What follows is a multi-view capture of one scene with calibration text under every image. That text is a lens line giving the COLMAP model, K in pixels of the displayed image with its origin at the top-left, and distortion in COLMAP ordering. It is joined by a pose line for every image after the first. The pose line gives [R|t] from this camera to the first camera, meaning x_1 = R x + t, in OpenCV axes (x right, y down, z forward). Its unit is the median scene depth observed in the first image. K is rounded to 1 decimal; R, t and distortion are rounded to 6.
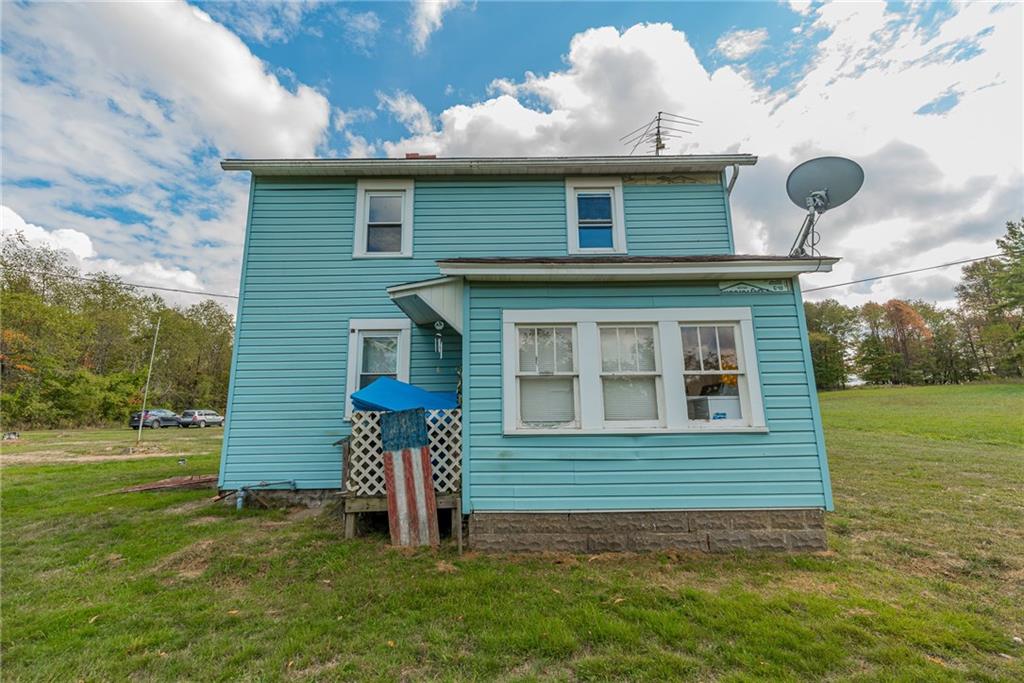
lens RADIAL K [[458.0, 0, 512.0], [0, 458.0, 341.5], [0, 0, 1]] dist [0.022524, 0.000051]
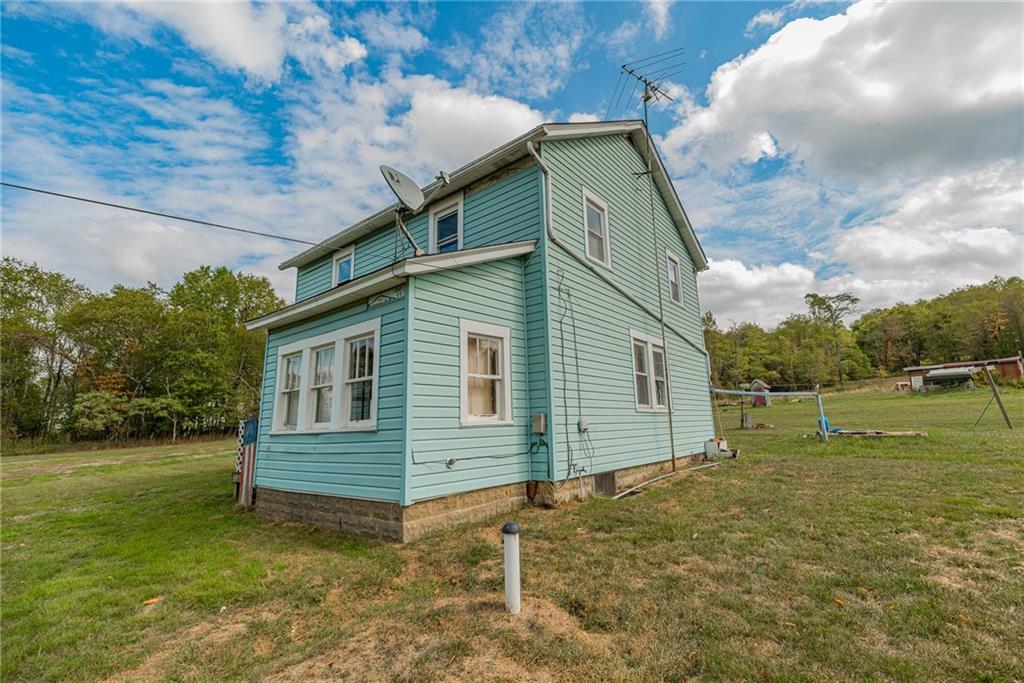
lens RADIAL K [[453.3, 0, 512.0], [0, 453.3, 341.5], [0, 0, 1]] dist [0.000577, 0.000050]
pose [[0.778288, -0.129099, -0.614492, 1.398578], [0.135420, 0.990116, -0.036498, 0.063973], [0.613131, -0.054808, 0.788078, 0.333966]]
